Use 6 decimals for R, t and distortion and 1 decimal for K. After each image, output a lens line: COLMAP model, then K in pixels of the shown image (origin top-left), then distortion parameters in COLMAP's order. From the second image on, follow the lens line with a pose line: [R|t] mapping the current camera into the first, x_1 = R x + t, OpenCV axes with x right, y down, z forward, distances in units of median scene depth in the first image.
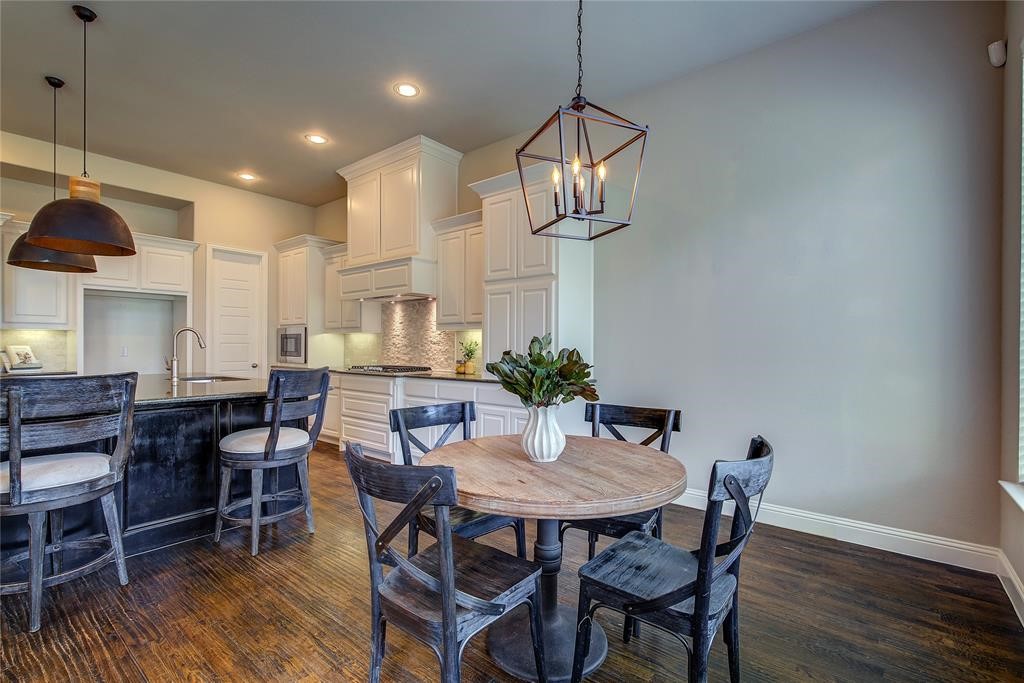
lens RADIAL K [[469.5, 0, 511.1], [0, 469.5, 343.1], [0, 0, 1]] dist [-0.003305, 0.000044]
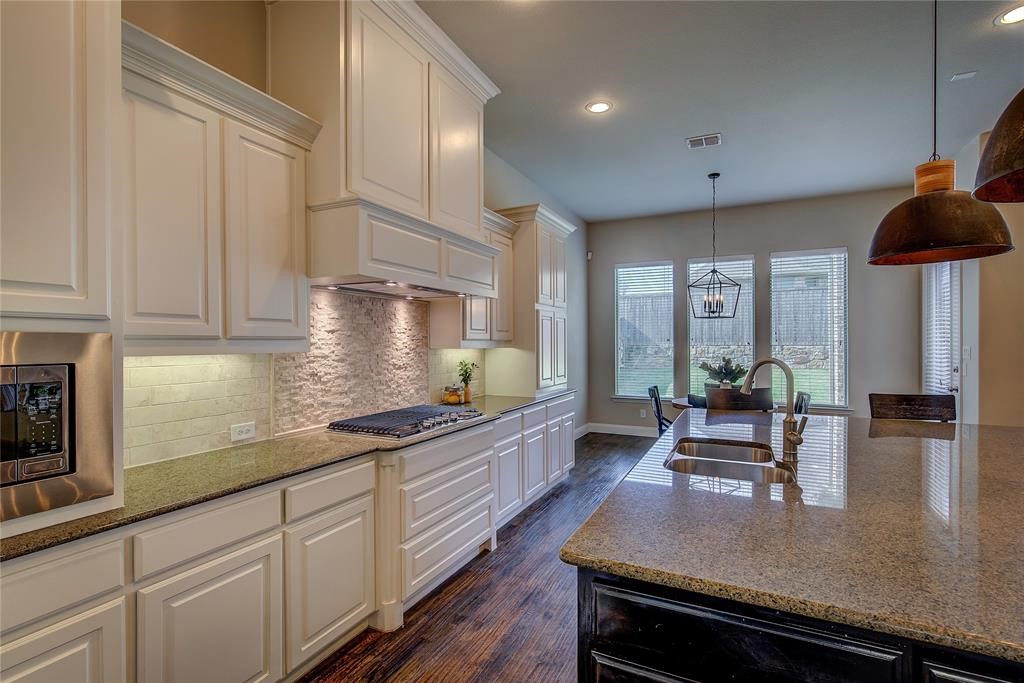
lens RADIAL K [[469.5, 0, 519.5], [0, 469.5, 346.0], [0, 0, 1]] dist [-0.003305, 0.000044]
pose [[-0.229245, -0.010688, 0.973310, -0.793054], [-0.004319, 0.999941, 0.009963, -0.035053], [-0.973359, -0.001920, -0.229278, 0.964167]]
